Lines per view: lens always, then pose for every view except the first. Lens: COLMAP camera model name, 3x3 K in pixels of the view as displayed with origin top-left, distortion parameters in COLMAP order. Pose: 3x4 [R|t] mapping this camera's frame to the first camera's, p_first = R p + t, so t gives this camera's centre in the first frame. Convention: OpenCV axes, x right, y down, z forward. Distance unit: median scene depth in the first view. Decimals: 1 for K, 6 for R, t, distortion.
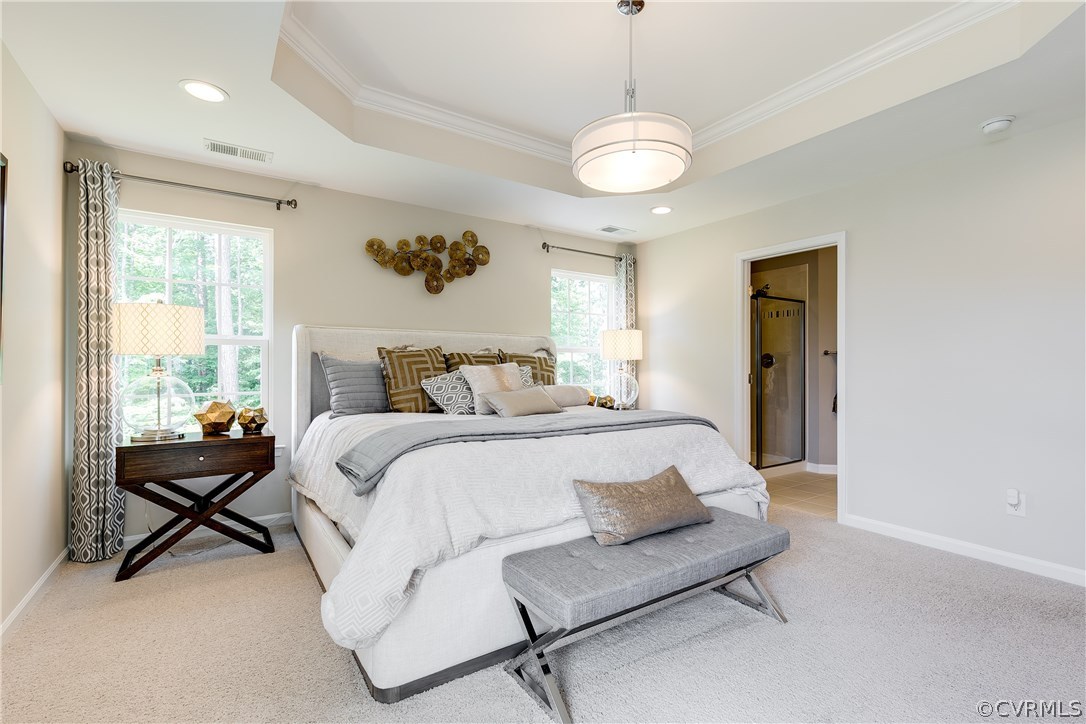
lens RADIAL K [[497.8, 0, 540.2], [0, 497.8, 363.0], [0, 0, 1]] dist [0.001124, 0.000091]
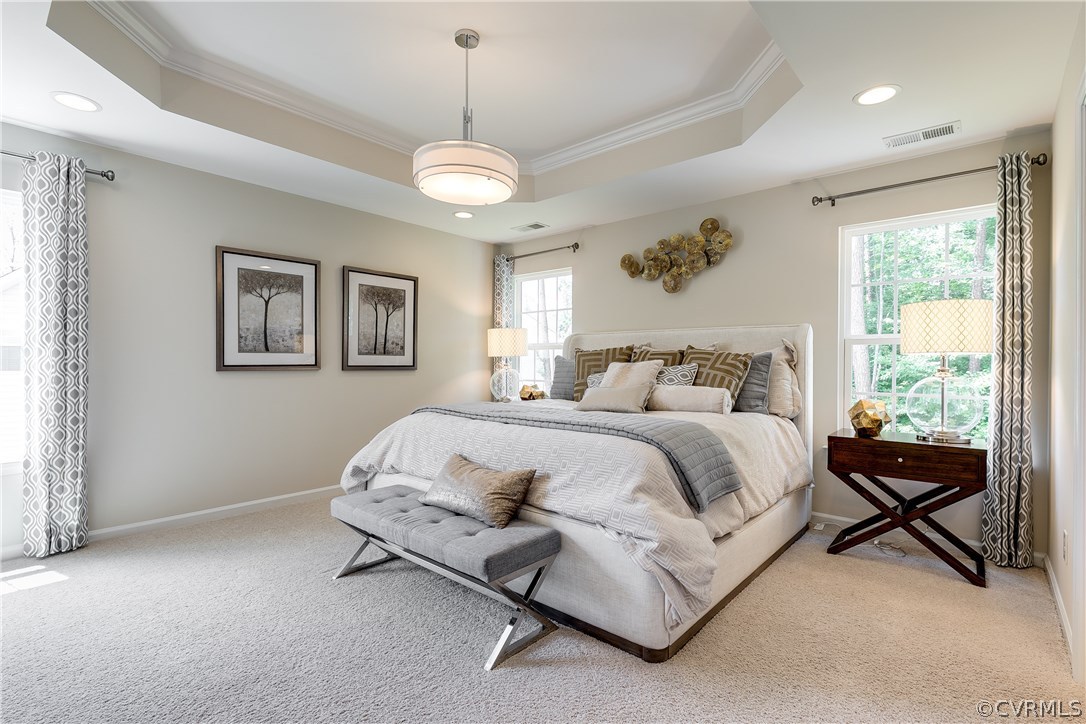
lens RADIAL K [[497.8, 0, 540.2], [0, 497.8, 363.0], [0, 0, 1]] dist [0.001124, 0.000091]
pose [[0.259284, -0.001937, -0.965799, 0.094731], [0.001155, 0.999998, -0.001696, 0.000867], [0.965800, -0.000676, 0.259286, 0.063313]]
